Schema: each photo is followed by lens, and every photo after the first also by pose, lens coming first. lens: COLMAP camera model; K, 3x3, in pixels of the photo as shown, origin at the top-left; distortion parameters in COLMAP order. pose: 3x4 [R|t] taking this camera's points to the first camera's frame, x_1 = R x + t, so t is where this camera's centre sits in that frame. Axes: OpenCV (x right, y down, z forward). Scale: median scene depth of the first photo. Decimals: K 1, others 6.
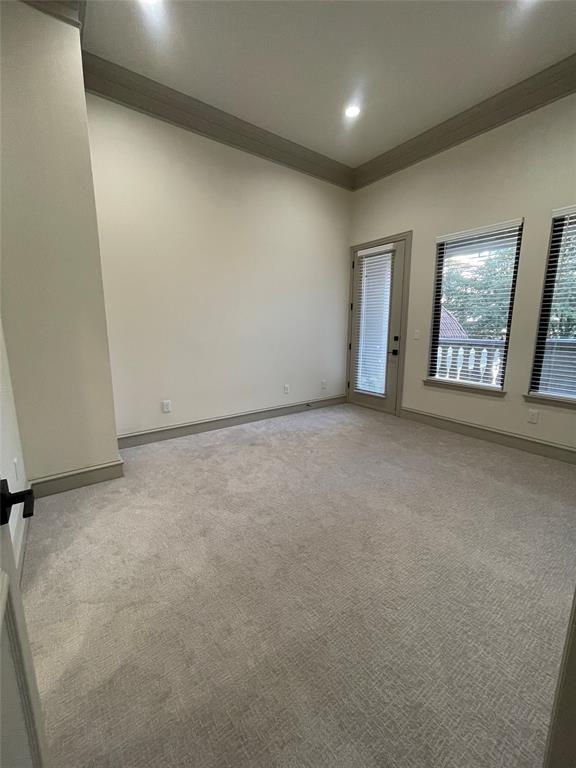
lens RADIAL K [[308.5, 0, 289.9], [0, 308.5, 383.9], [0, 0, 1]] dist [-0.005700, 0.002122]
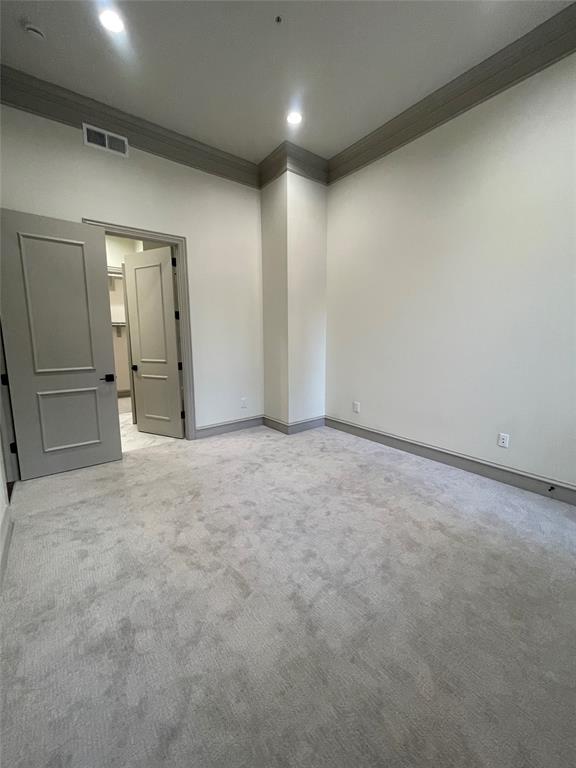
lens RADIAL K [[308.5, 0, 289.9], [0, 308.5, 381.5], [0, 0, 1]] dist [-0.005700, 0.002122]
pose [[0.010202, 0.143627, -0.989579, 0.750364], [-0.176615, 0.974331, 0.139593, -0.141783], [0.984227, 0.173351, 0.035307, 0.696426]]
